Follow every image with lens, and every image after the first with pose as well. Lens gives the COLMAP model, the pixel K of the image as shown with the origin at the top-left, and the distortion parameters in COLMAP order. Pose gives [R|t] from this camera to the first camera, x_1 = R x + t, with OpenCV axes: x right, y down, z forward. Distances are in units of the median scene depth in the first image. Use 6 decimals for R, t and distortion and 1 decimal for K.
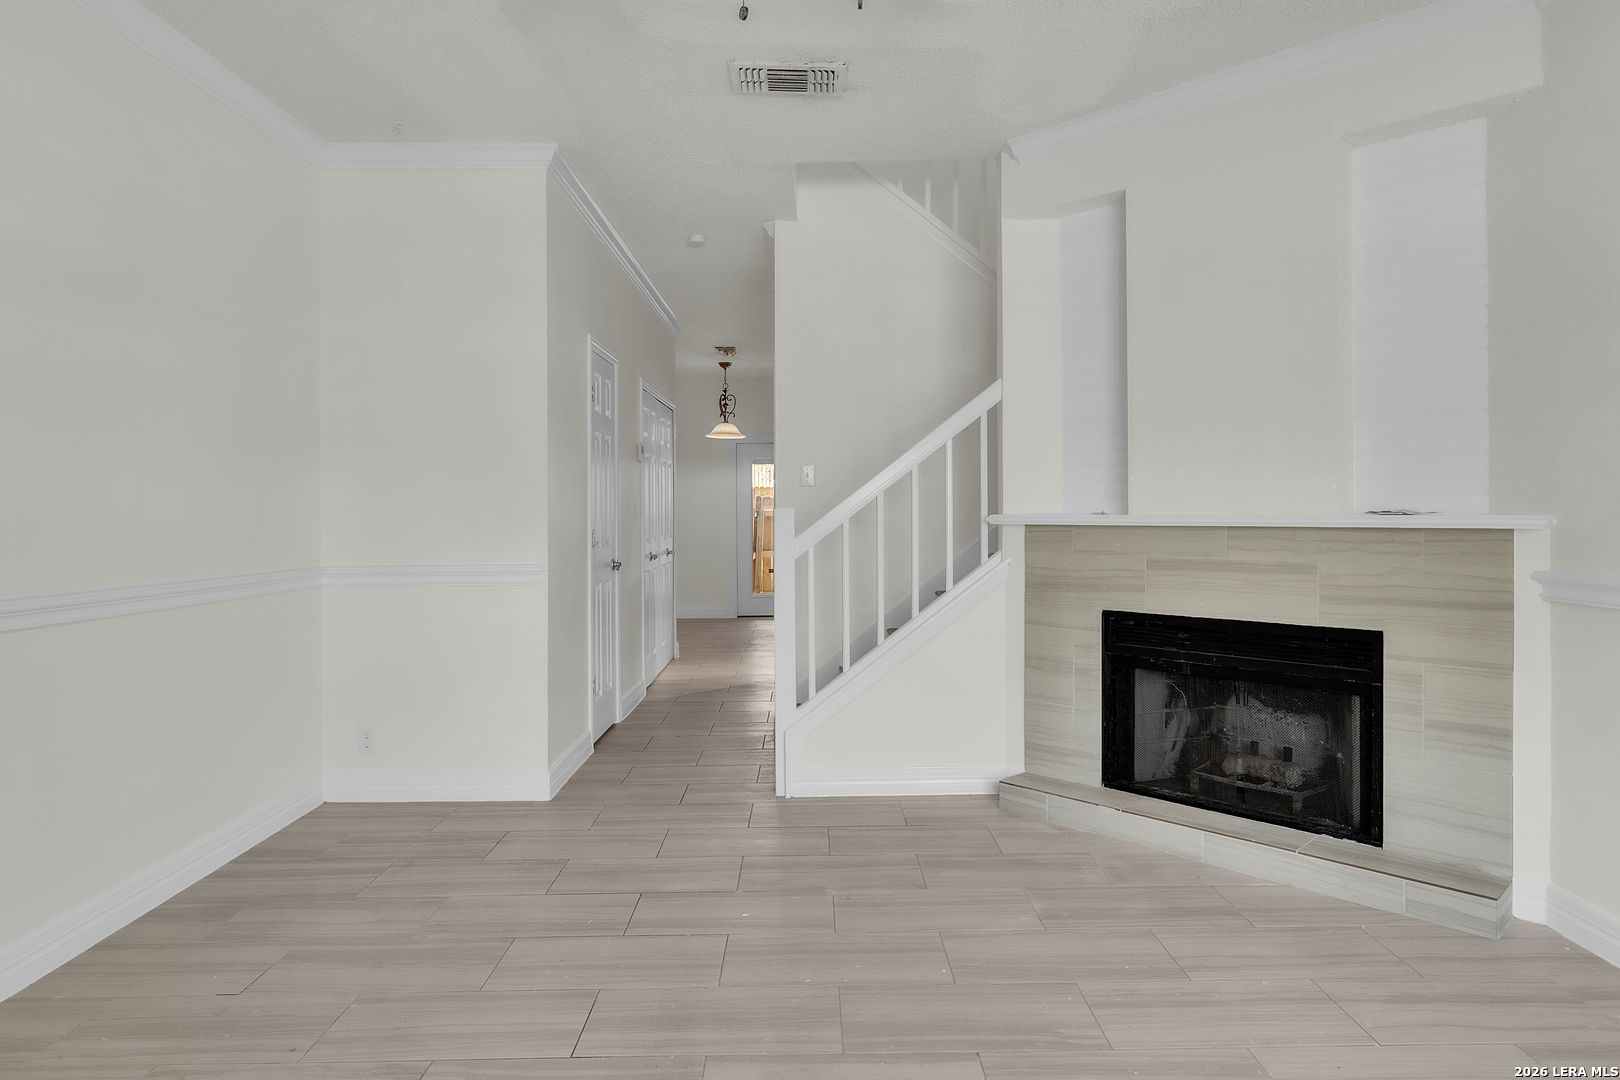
lens RADIAL K [[953.1, 0, 828.6], [0, 953.1, 515.5], [0, 0, 1]] dist [-0.000292, 0.000628]
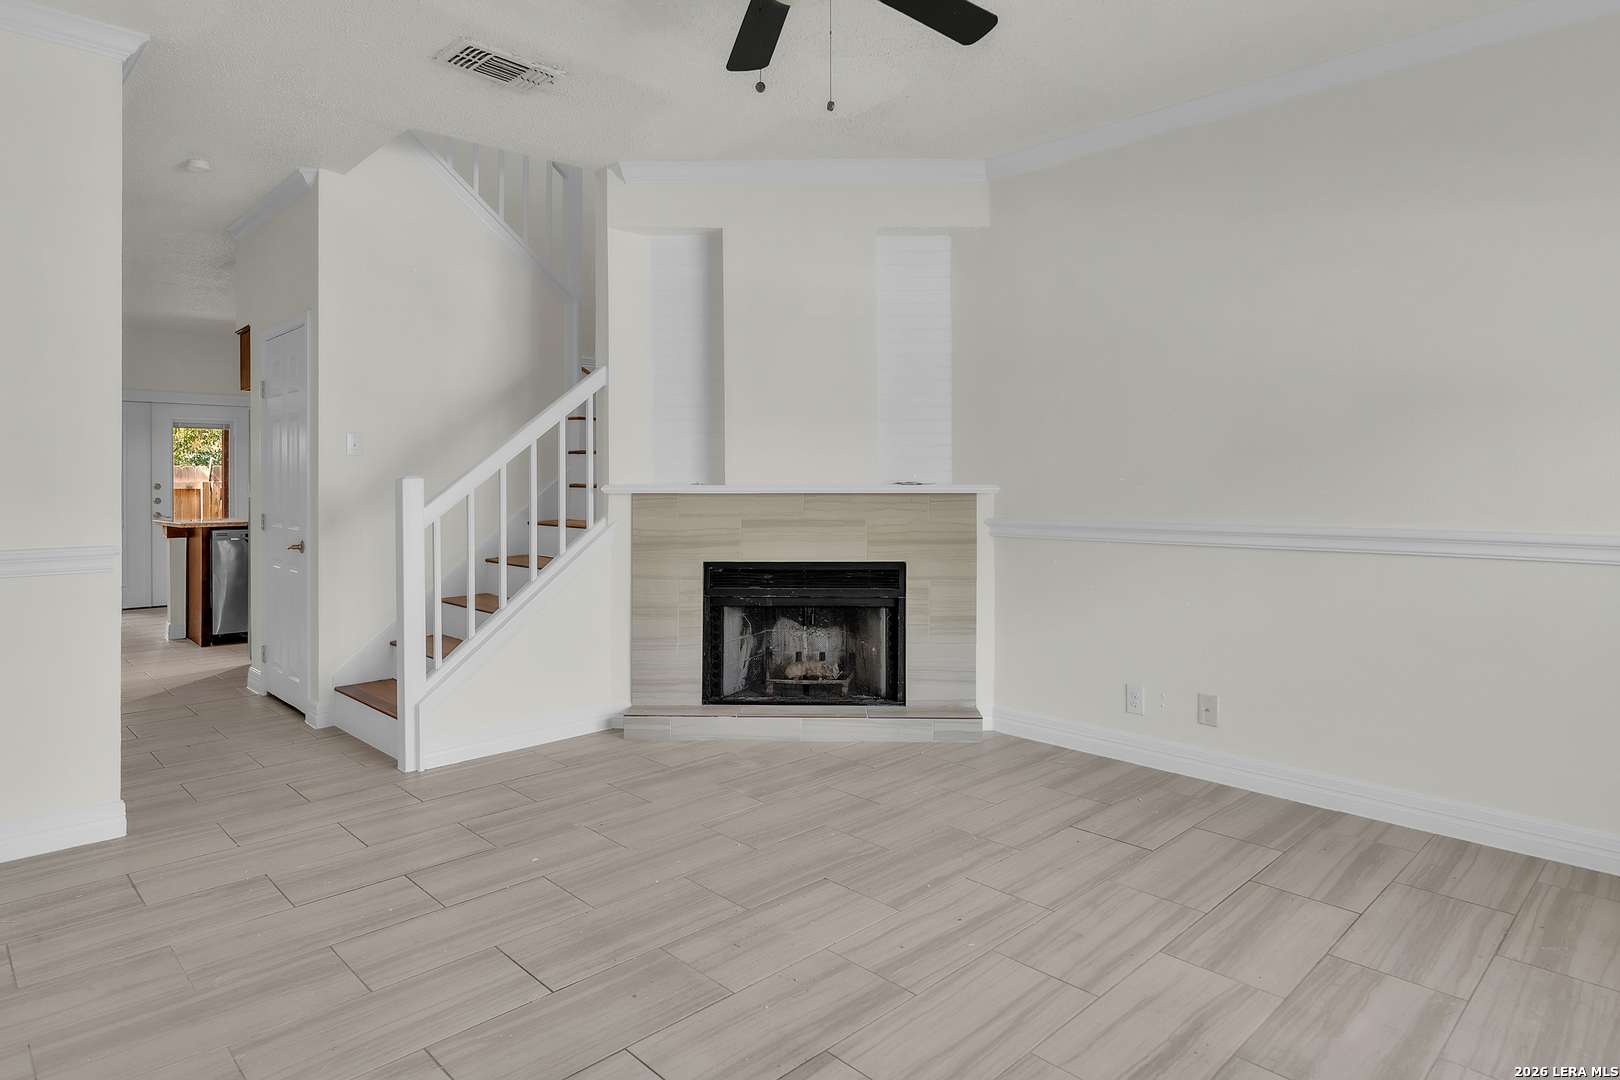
lens RADIAL K [[922.8, 0, 805.6], [0, 922.8, 484.1], [0, 0, 1]] dist [-0.002046, 0.000087]
pose [[0.731004, 0.002071, 0.682370, -0.488574], [0.001559, 0.999988, -0.004705, 0.004385], [-0.682372, 0.004504, 0.730991, 0.033589]]
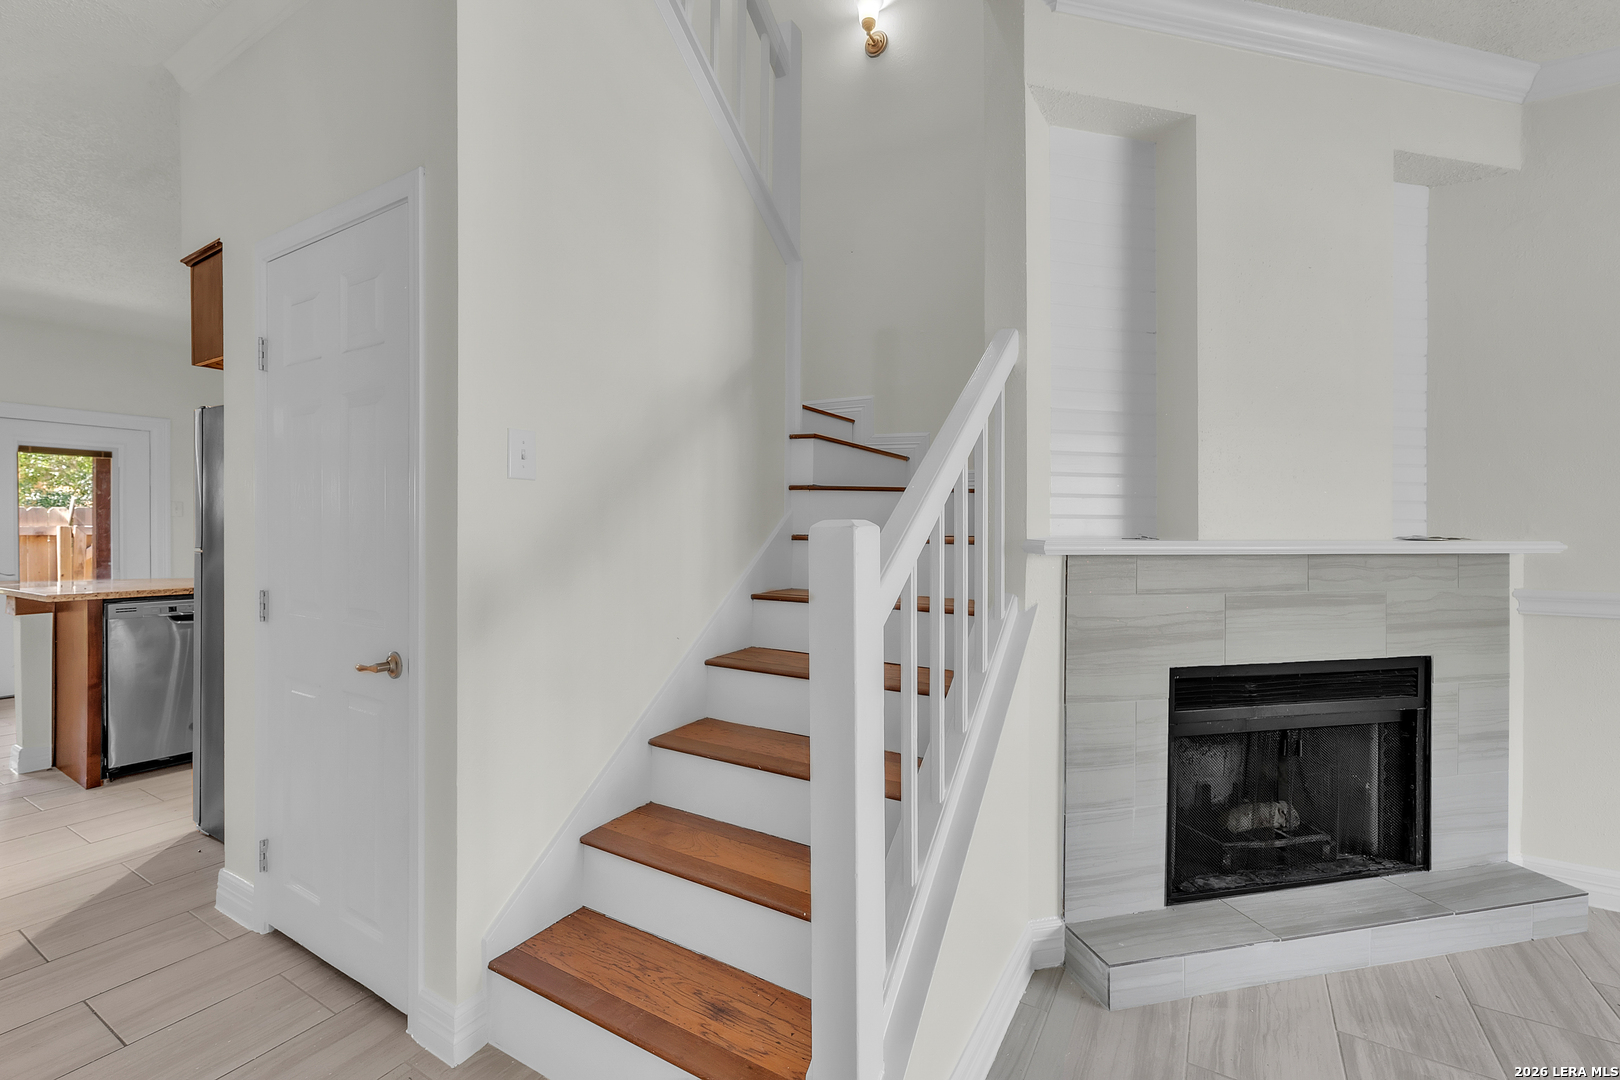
lens RADIAL K [[690.4, 0, 810.0], [0, 690.4, 540.0], [0, 0, 1]] dist [0.001912, 0.000392]
pose [[0.530772, -0.003205, 0.847509, -0.355196], [-0.003386, 0.999977, 0.005902, -0.003124], [-0.847508, -0.006003, 0.530749, 1.068647]]
